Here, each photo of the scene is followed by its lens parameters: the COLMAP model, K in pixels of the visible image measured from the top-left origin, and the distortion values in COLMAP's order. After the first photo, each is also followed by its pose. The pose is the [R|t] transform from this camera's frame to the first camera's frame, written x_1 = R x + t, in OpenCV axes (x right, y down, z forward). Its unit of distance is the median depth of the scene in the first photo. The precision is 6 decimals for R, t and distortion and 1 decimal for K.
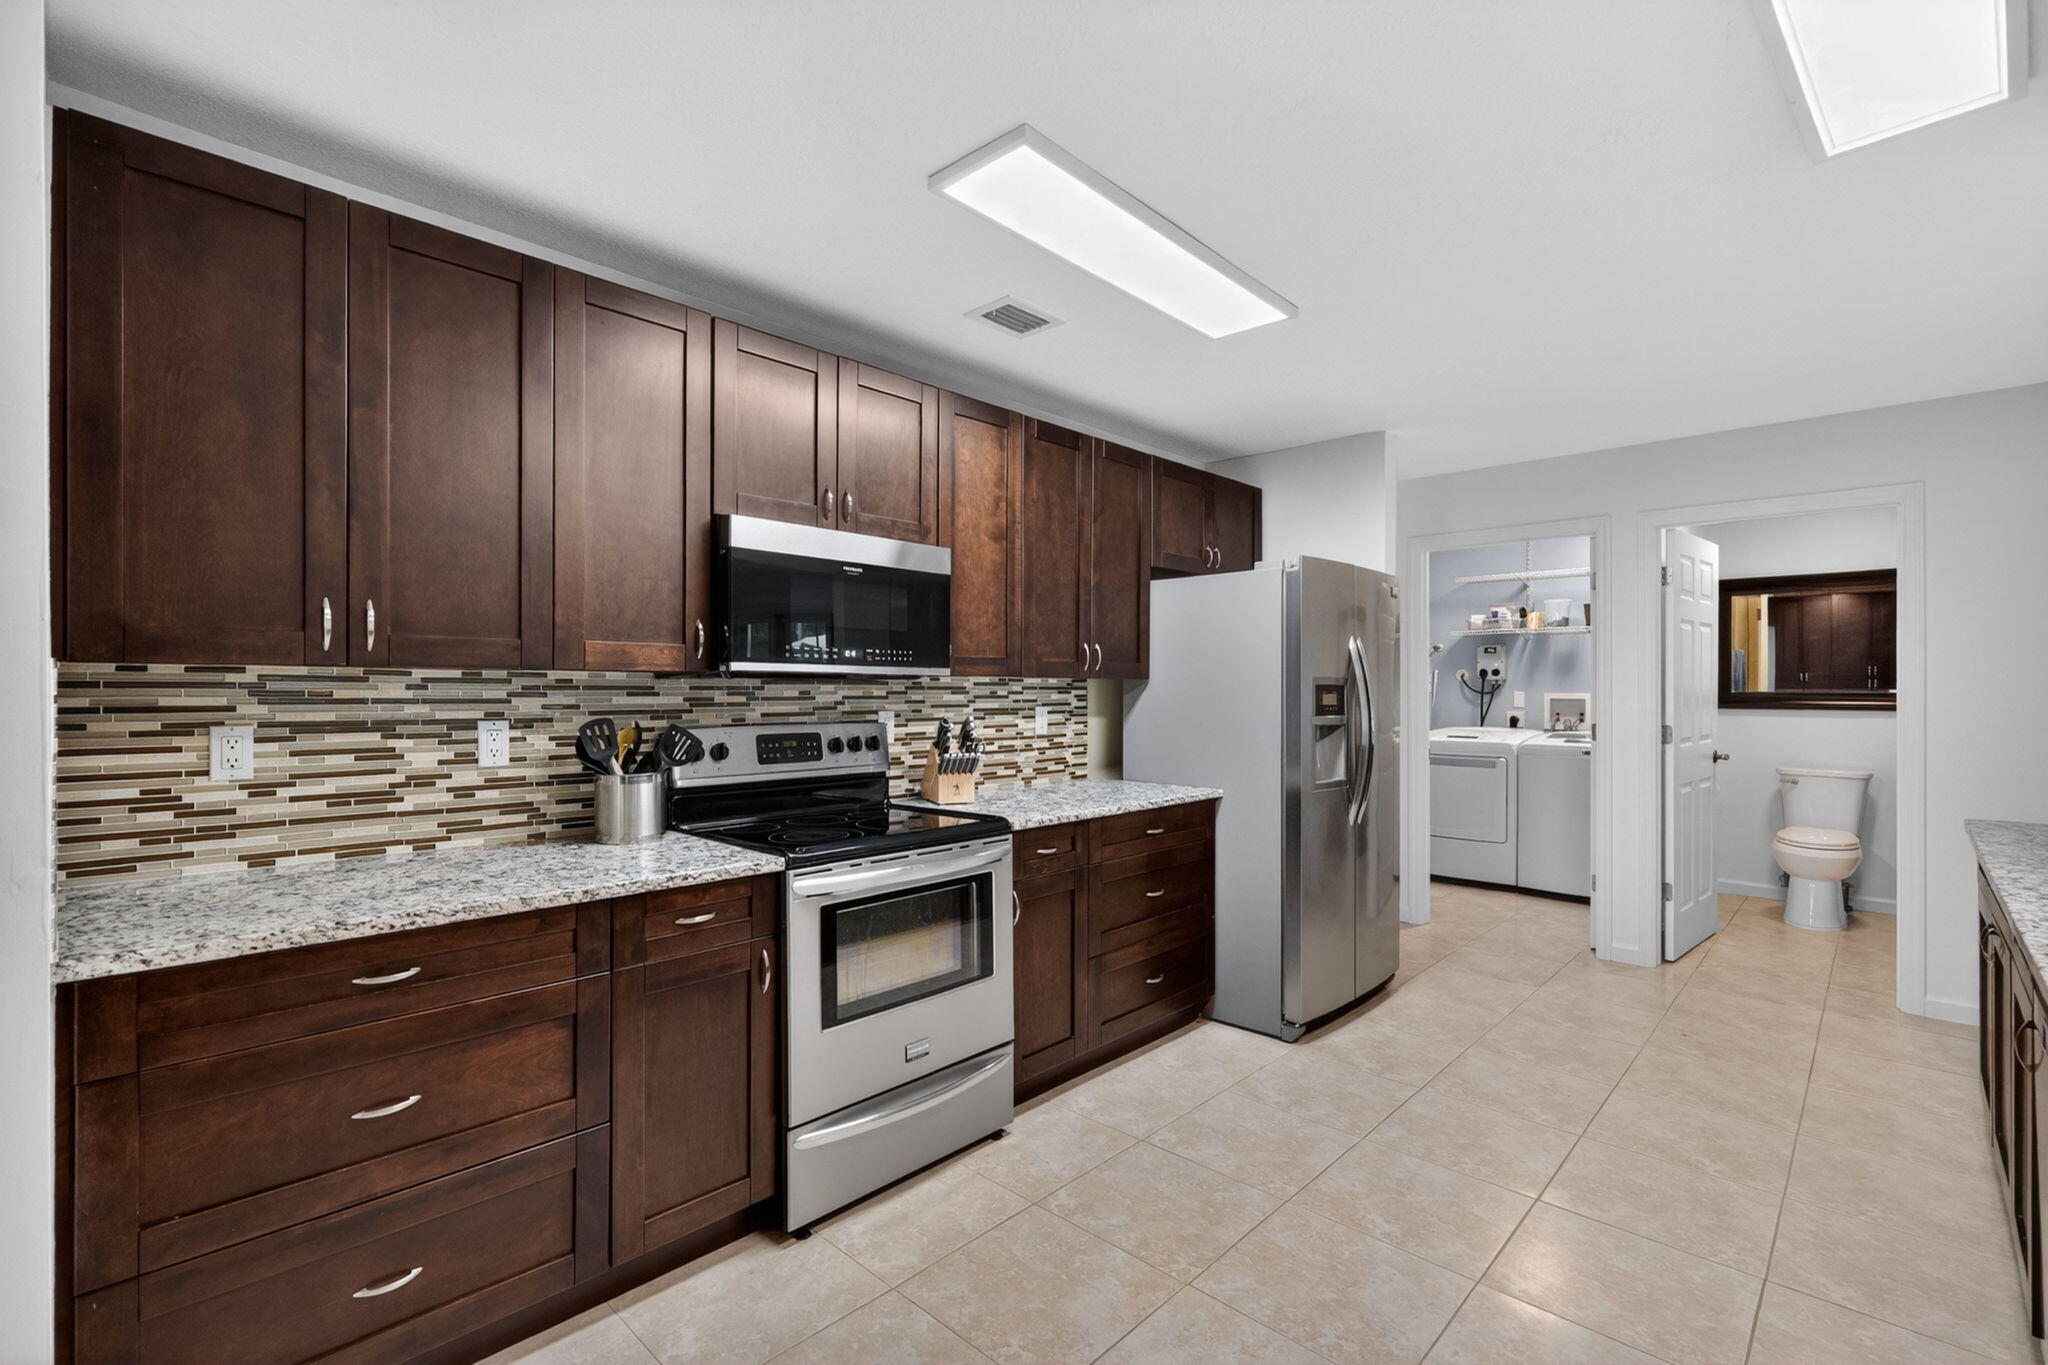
lens RADIAL K [[924.7, 0, 1004.4], [0, 924.7, 683.6], [0, 0, 1]] dist [-0.000162, 0.000424]
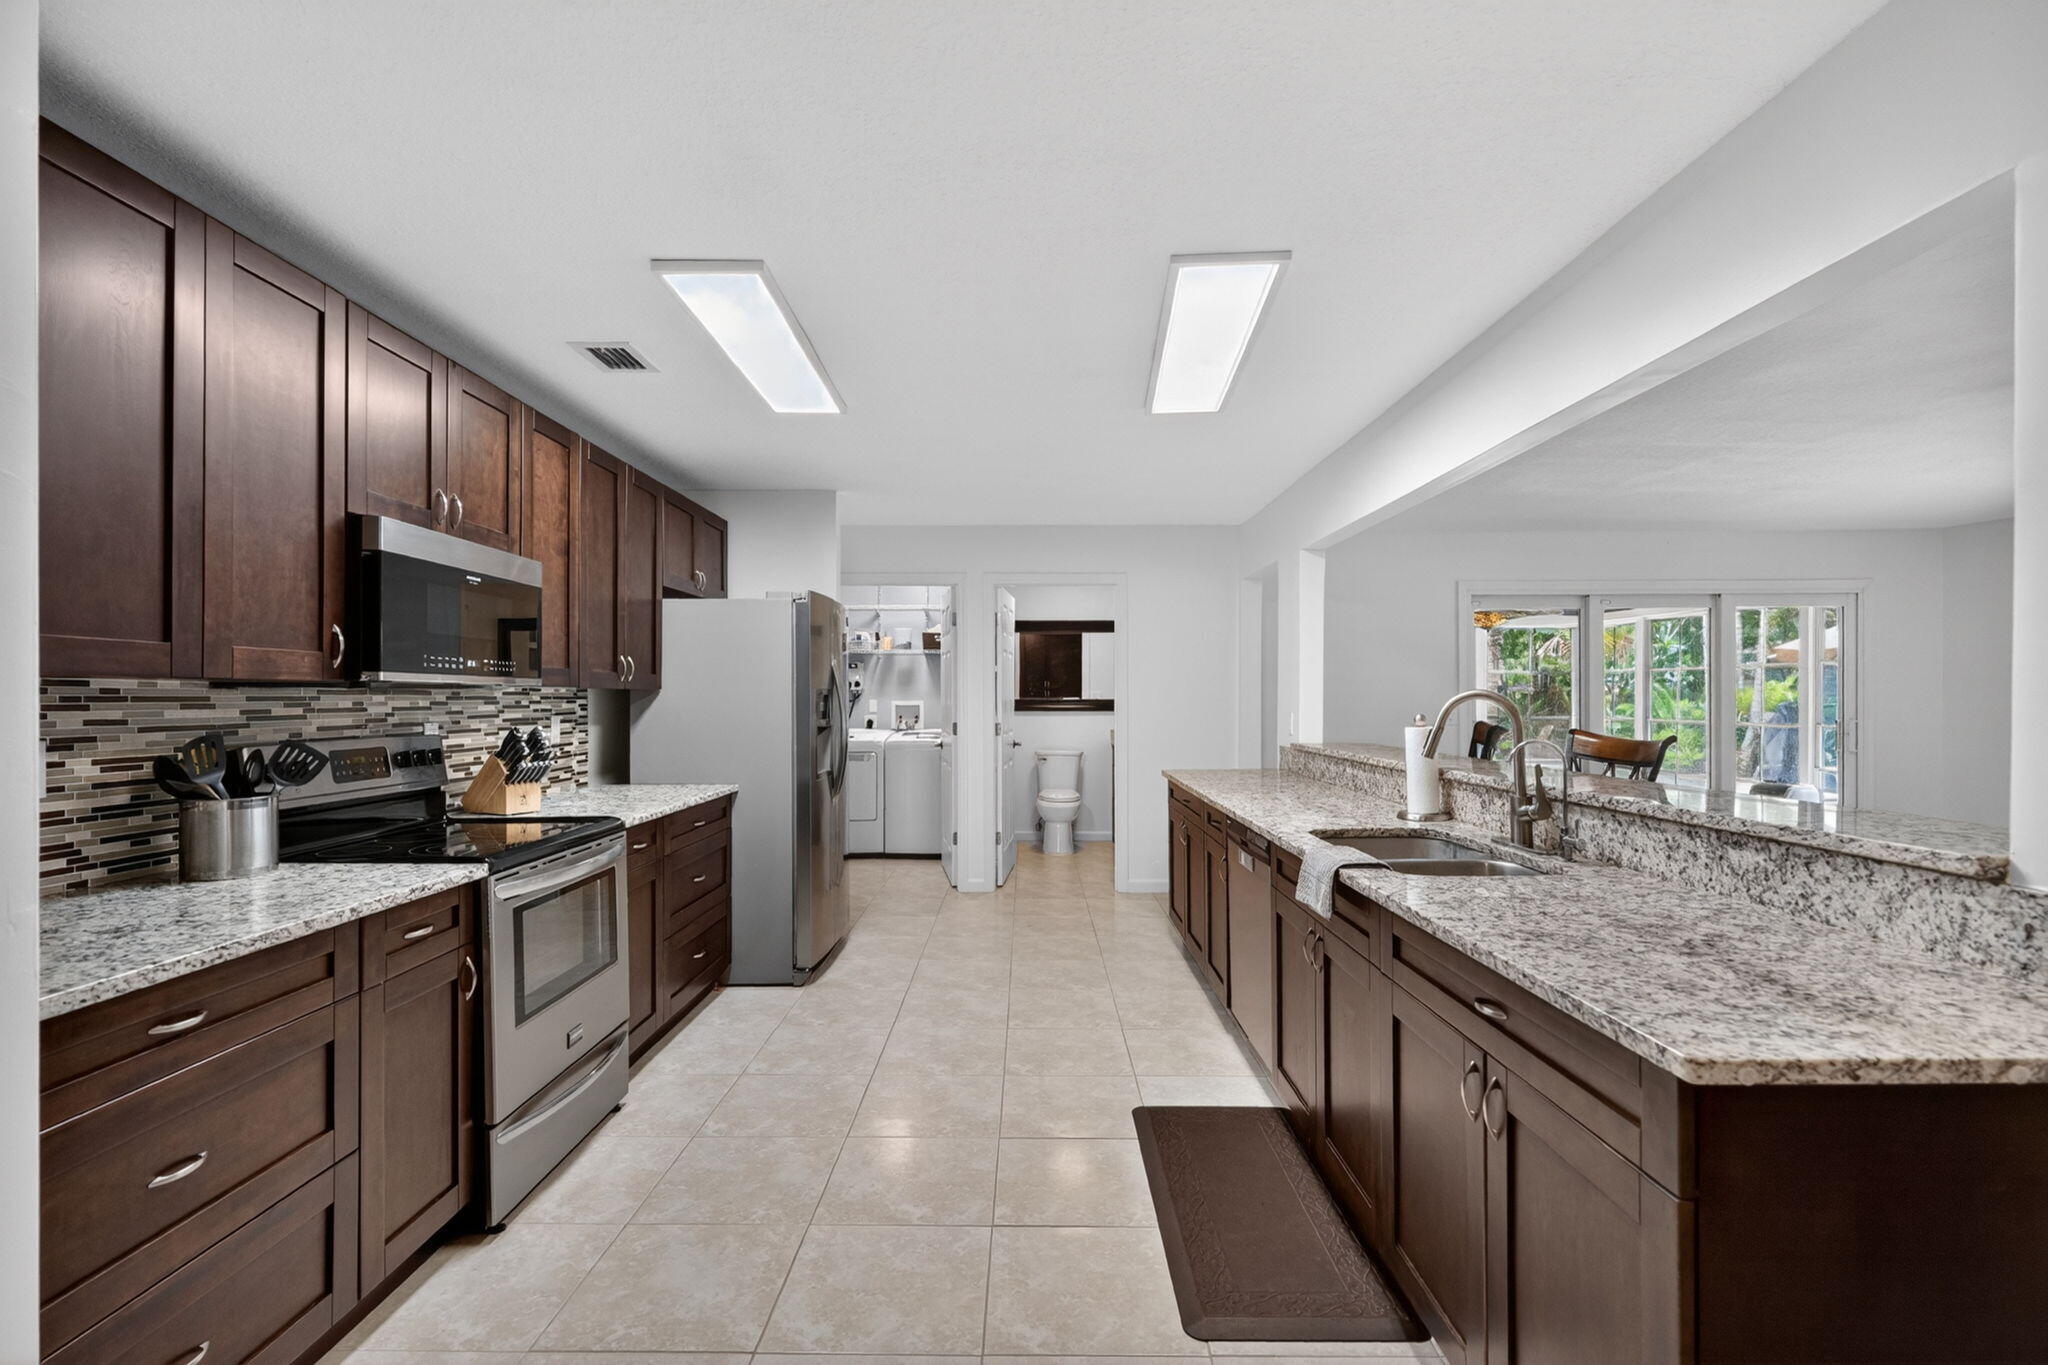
lens RADIAL K [[942.0, 0, 1024.0], [0, 942.0, 682.5], [0, 0, 1]] dist [-0.000121, -0.000081]
pose [[0.721358, 0.009169, 0.692502, -0.375195], [-0.002505, 0.999940, -0.010630, -0.002692], [-0.692558, 0.005933, 0.721338, -0.119329]]
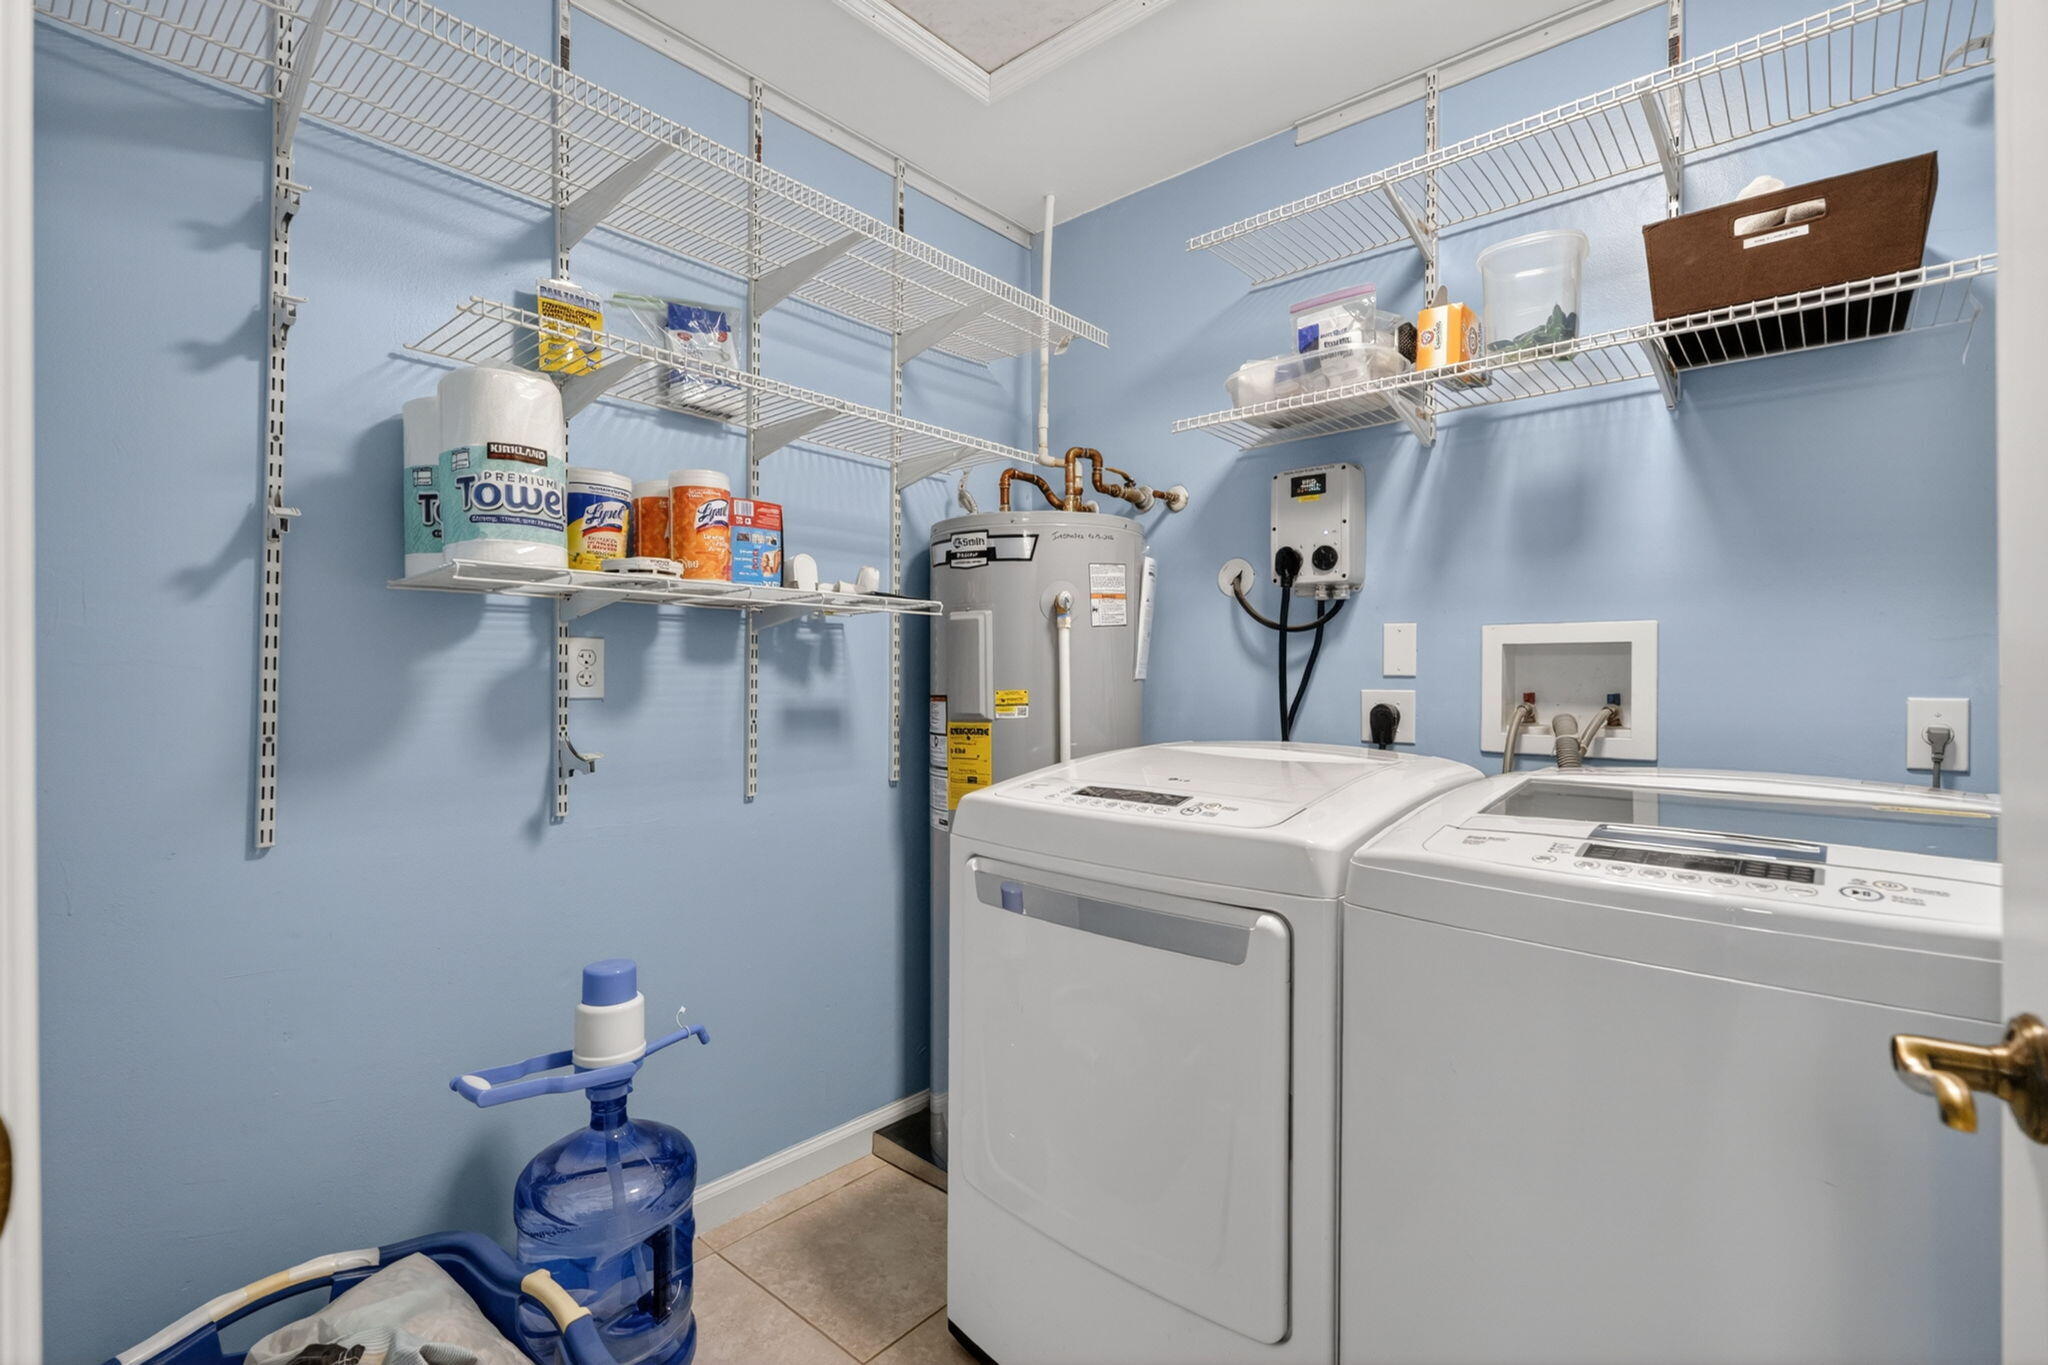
lens RADIAL K [[942.0, 0, 1024.0], [0, 942.0, 682.5], [0, 0, 1]] dist [-0.000121, -0.000081]
pose [[0.998504, -0.004426, 0.054507, 0.898315], [0.003732, 0.999911, 0.012826, 0.049974], [-0.054559, -0.012604, 0.998431, 1.511990]]
